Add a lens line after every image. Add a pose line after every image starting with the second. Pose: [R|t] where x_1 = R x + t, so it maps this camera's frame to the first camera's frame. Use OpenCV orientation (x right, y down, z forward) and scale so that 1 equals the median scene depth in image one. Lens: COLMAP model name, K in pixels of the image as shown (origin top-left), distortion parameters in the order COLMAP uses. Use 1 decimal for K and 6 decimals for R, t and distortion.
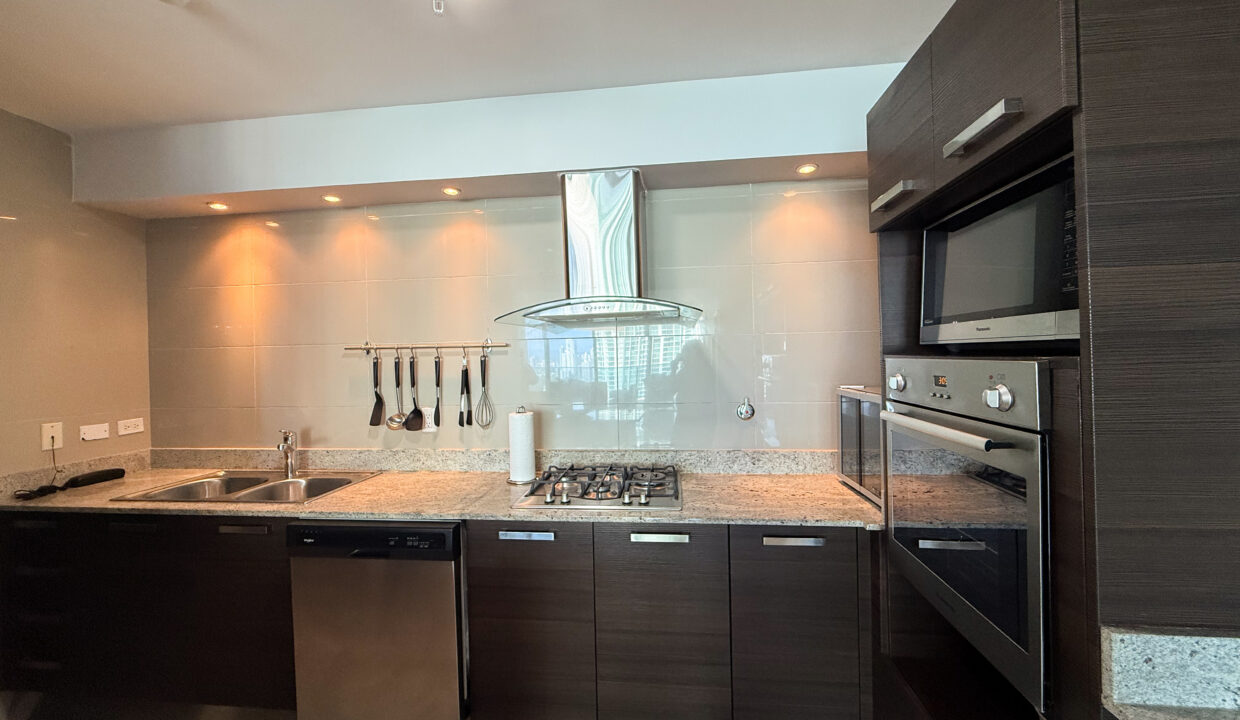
lens RADIAL K [[491.4, 0, 619.8], [0, 491.4, 359.3], [0, 0, 1]] dist [-0.001082, 0.000267]
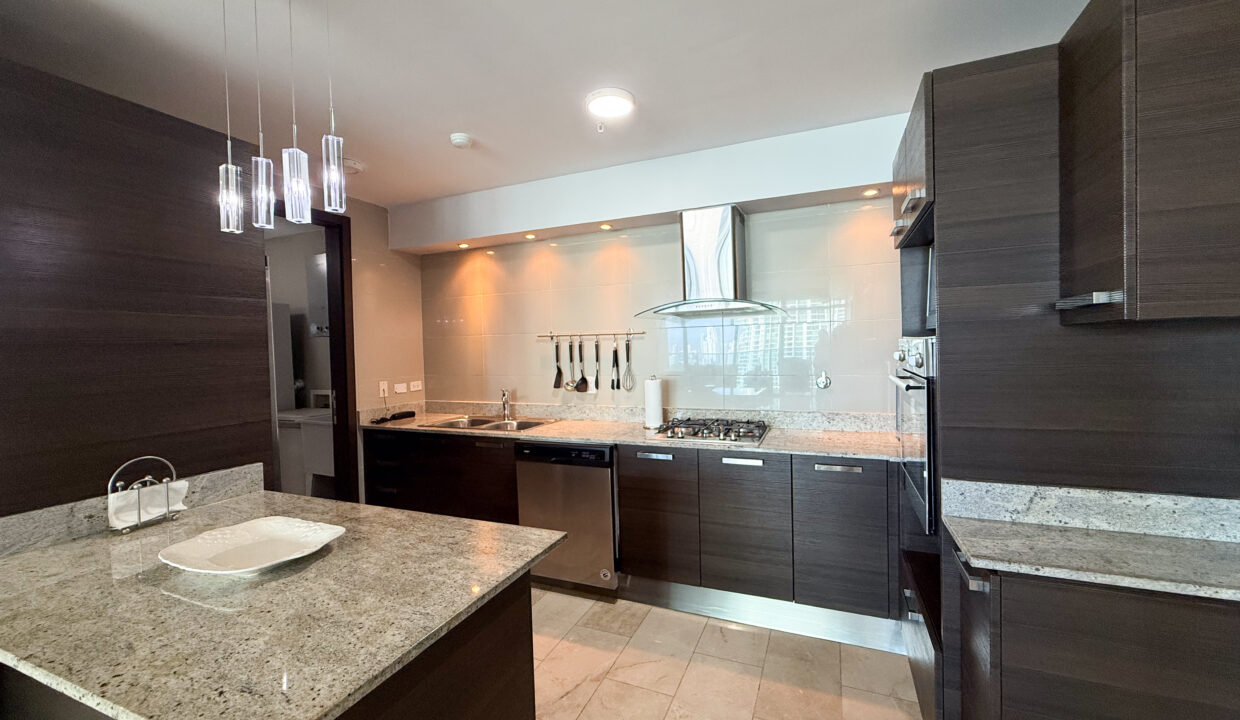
lens RADIAL K [[491.4, 0, 619.8], [0, 491.4, 359.3], [0, 0, 1]] dist [-0.001082, 0.000267]
pose [[0.959009, 0.004204, -0.283345, 0.106536], [0.003262, 0.999660, 0.025872, 0.010888], [0.283358, -0.025735, 0.958669, -0.380139]]
